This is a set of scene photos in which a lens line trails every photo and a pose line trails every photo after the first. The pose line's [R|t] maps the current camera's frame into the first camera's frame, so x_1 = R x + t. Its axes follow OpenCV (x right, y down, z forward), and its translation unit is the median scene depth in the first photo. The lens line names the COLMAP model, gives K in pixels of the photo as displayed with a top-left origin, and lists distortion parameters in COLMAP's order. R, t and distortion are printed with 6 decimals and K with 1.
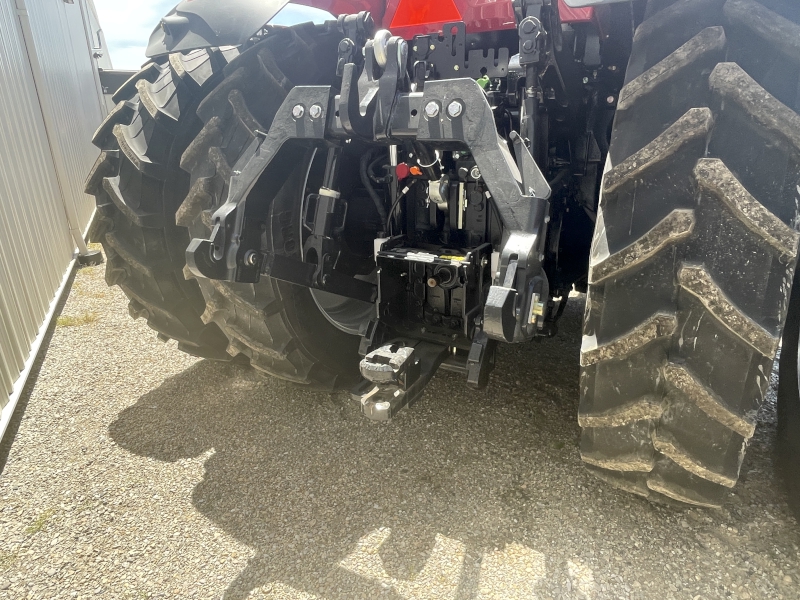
lens RADIAL K [[511.5, 0, 399.6], [0, 511.5, 296.1], [0, 0, 1]] dist [0.001955, -0.000944]
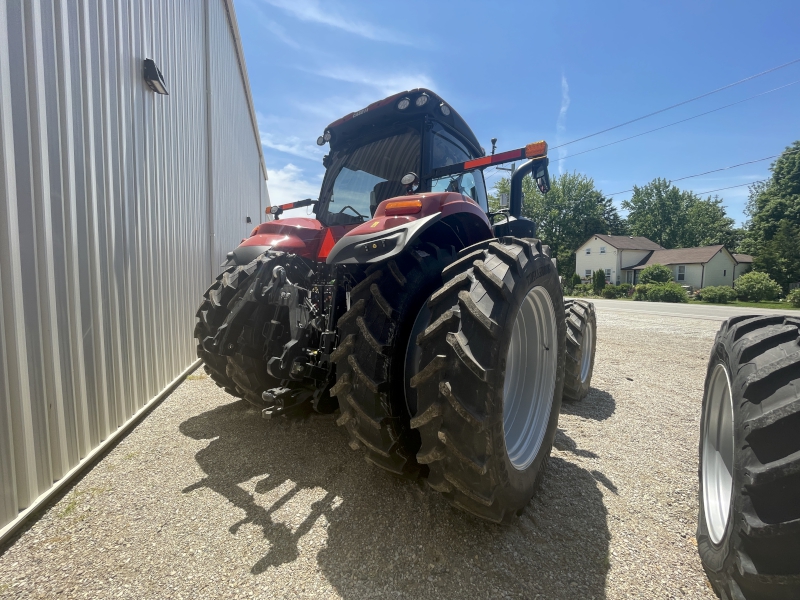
lens RADIAL K [[323.6, 0, 398.4], [0, 323.6, 307.7], [0, 0, 1]] dist [-0.004005, -0.000115]
pose [[0.990097, 0.050770, -0.130884, 0.631178], [-0.082058, 0.965759, -0.246120, 0.058987], [0.113906, 0.254423, 0.960362, -0.411799]]
